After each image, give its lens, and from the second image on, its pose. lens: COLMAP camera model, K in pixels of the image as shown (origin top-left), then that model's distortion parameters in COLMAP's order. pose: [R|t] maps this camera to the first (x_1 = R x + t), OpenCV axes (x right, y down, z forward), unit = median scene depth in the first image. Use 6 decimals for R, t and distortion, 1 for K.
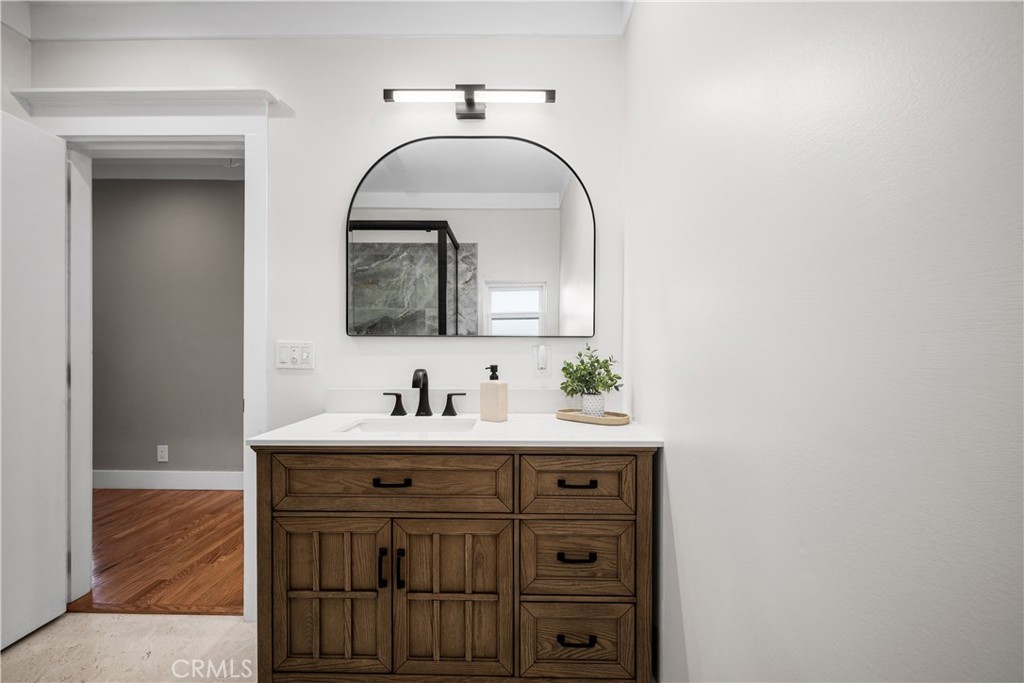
lens RADIAL K [[439.4, 0, 512.0], [0, 439.4, 341.5], [0, 0, 1]] dist [-0.001452, -0.000086]
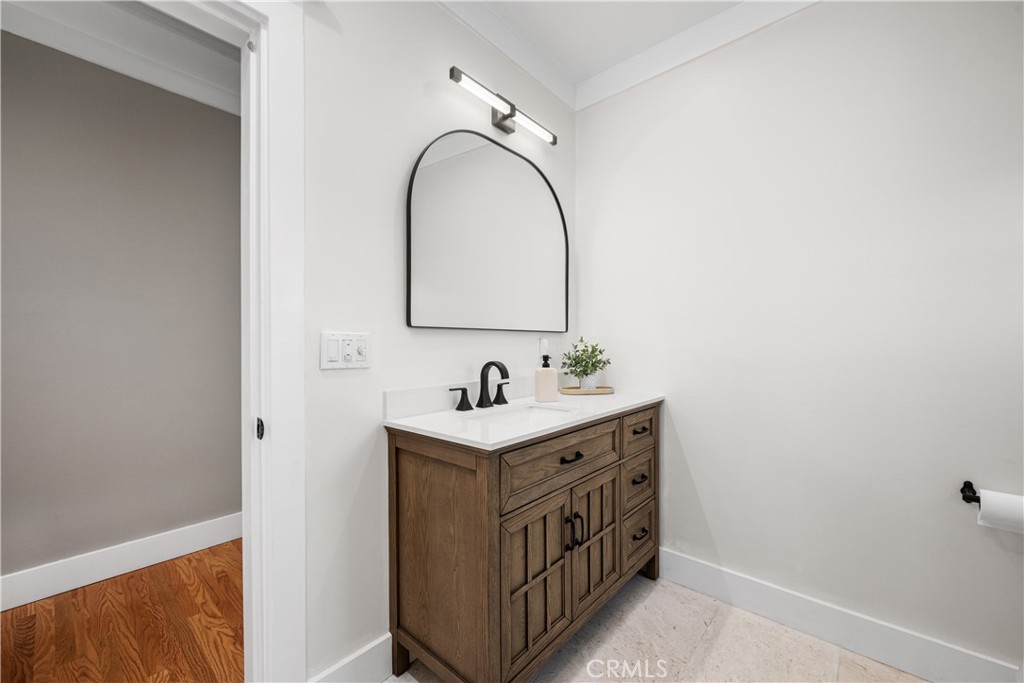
lens RADIAL K [[439.4, 0, 512.0], [0, 439.4, 341.5], [0, 0, 1]] dist [-0.001452, -0.000086]
pose [[0.600150, -0.000089, 0.799887, -1.267445], [-0.006129, 0.999970, 0.004709, 0.013884], [-0.799864, -0.007729, 0.600132, 0.431919]]
